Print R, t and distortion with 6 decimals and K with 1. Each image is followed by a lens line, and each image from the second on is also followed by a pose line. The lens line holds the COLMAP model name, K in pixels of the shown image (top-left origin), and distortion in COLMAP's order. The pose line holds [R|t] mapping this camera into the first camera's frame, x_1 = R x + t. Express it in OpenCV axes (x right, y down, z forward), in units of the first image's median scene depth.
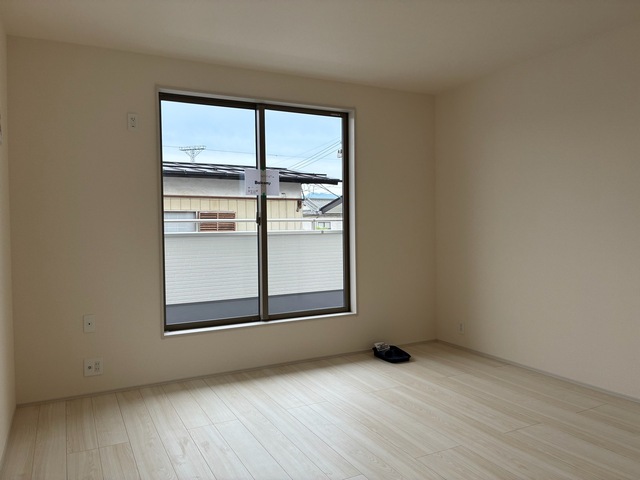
lens RADIAL K [[481.4, 0, 313.9], [0, 481.4, 242.1], [0, 0, 1]] dist [0.021901, -0.044590]
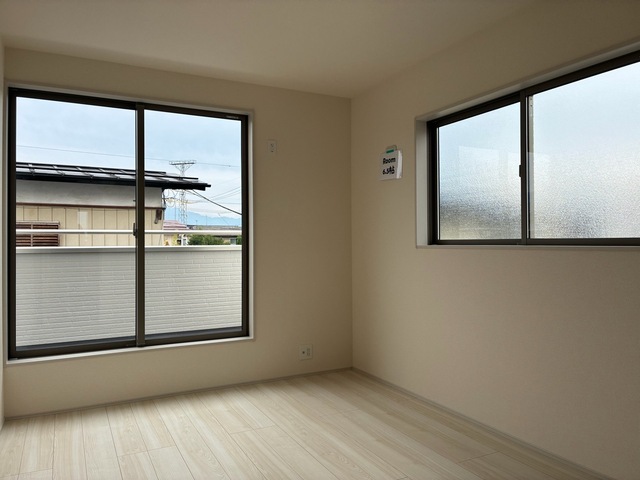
lens RADIAL K [[481.4, 0, 306.5], [0, 481.4, 243.2], [0, 0, 1]] dist [0.021901, -0.044590]
pose [[0.999959, 0.008495, 0.003205, 0.196969], [-0.008399, 0.999549, -0.028823, -0.003207], [-0.003448, 0.028795, 0.999579, 0.109152]]
